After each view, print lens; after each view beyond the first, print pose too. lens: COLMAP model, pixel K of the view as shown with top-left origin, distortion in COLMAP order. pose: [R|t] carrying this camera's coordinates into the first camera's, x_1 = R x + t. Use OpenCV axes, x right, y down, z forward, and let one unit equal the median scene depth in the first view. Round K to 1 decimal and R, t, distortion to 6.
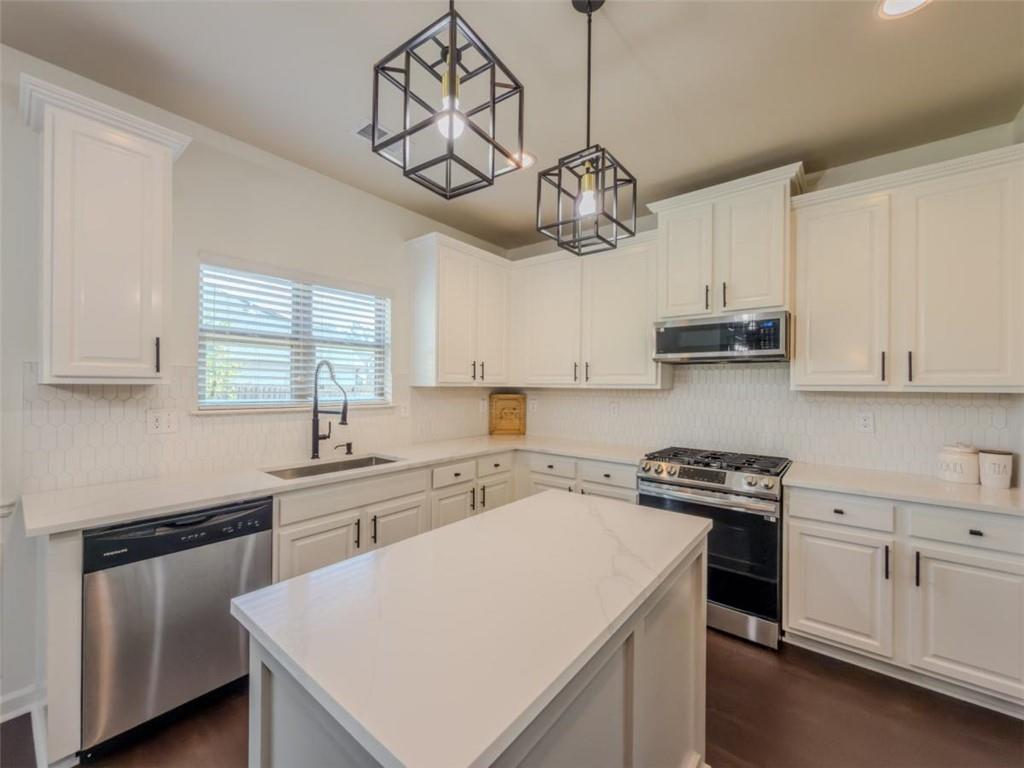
lens RADIAL K [[413.8, 0, 513.8], [0, 413.8, 385.3], [0, 0, 1]] dist [0.000291, -0.000031]
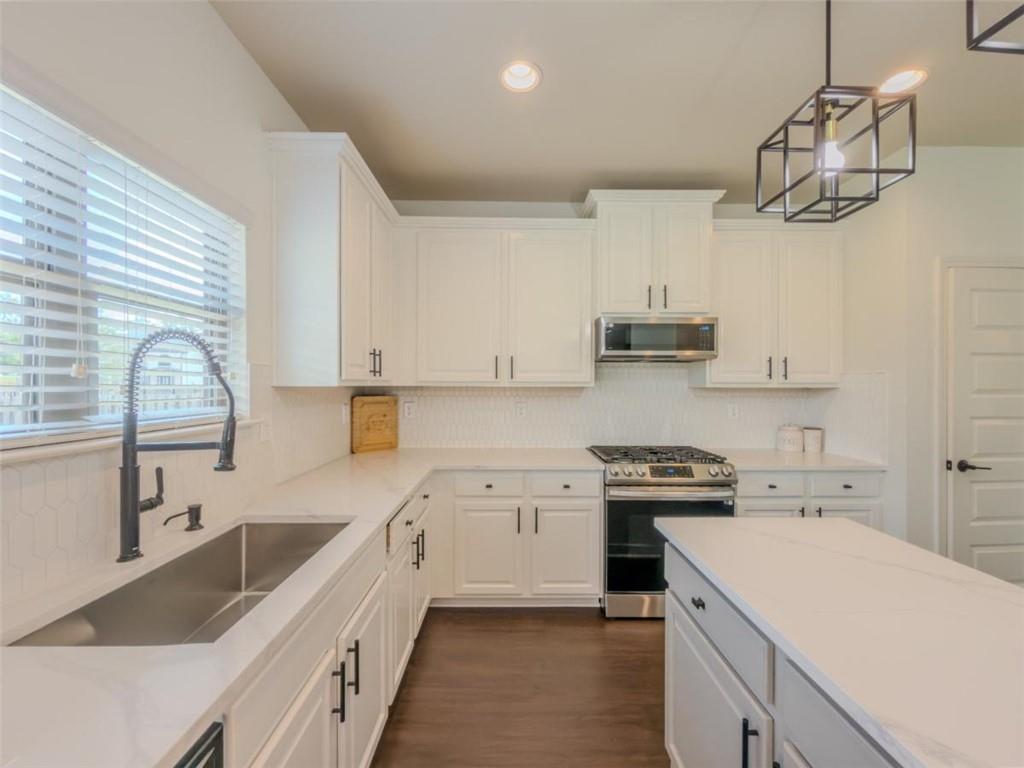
lens RADIAL K [[413.8, 0, 513.8], [0, 413.8, 385.3], [0, 0, 1]] dist [0.000291, -0.000031]
pose [[0.770387, -0.006810, 0.637540, -0.446217], [0.002166, 0.999965, 0.008064, -0.003798], [-0.637573, -0.004831, 0.770375, 0.423194]]
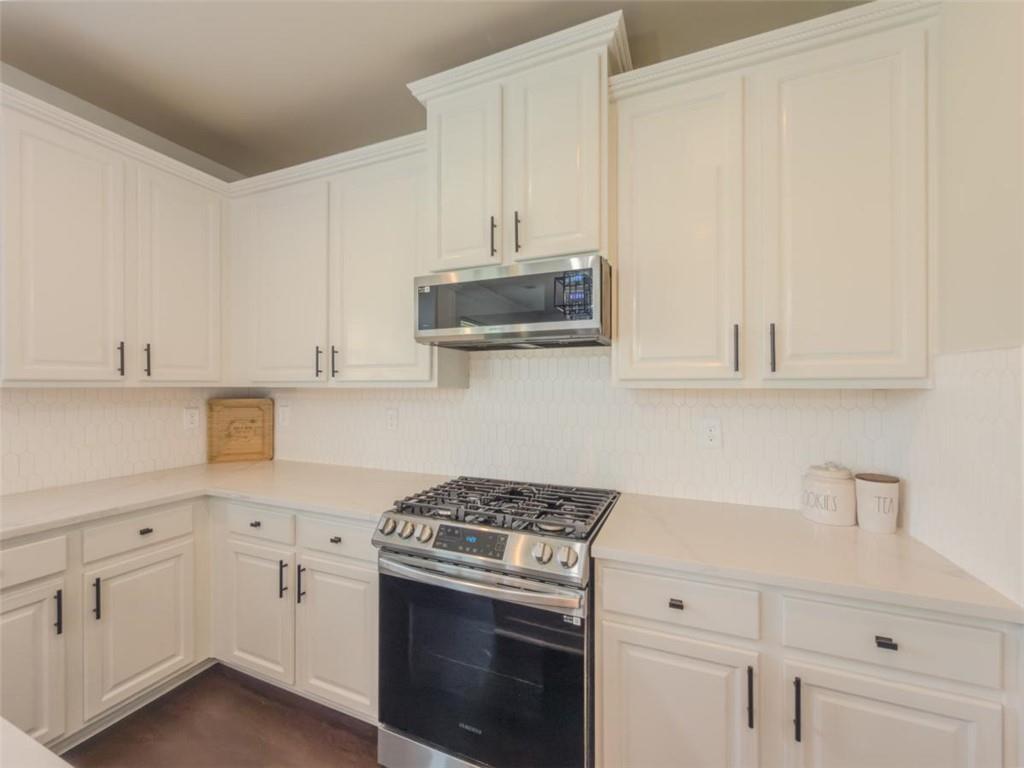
lens RADIAL K [[413.8, 0, 513.8], [0, 413.8, 385.3], [0, 0, 1]] dist [0.000291, -0.000031]
pose [[0.961073, -0.009840, 0.276119, 0.326669], [0.008907, 0.999950, 0.004635, 0.003234], [-0.276150, -0.001995, 0.961112, 0.405682]]
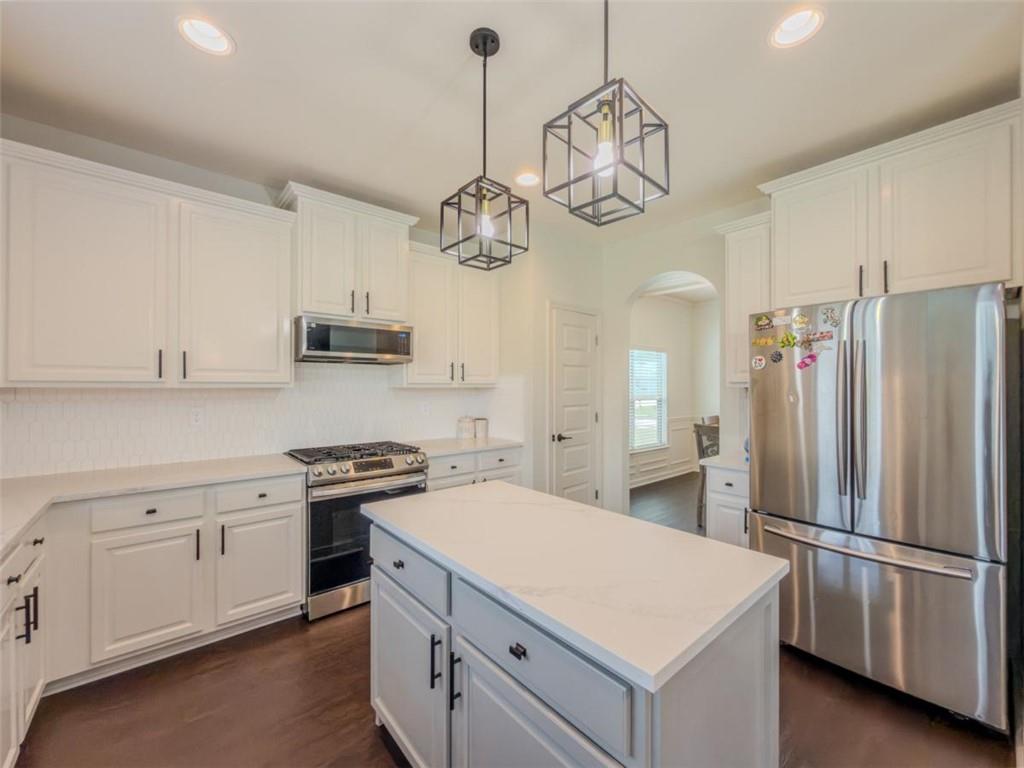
lens RADIAL K [[410.5, 0, 511.3], [0, 410.5, 385.8], [0, 0, 1]] dist [-0.001261, -0.000323]
pose [[0.185010, -0.008167, 0.982703, -0.502427], [-0.001699, 0.999961, 0.008631, -0.004473], [-0.982735, -0.003267, 0.184989, 0.398351]]
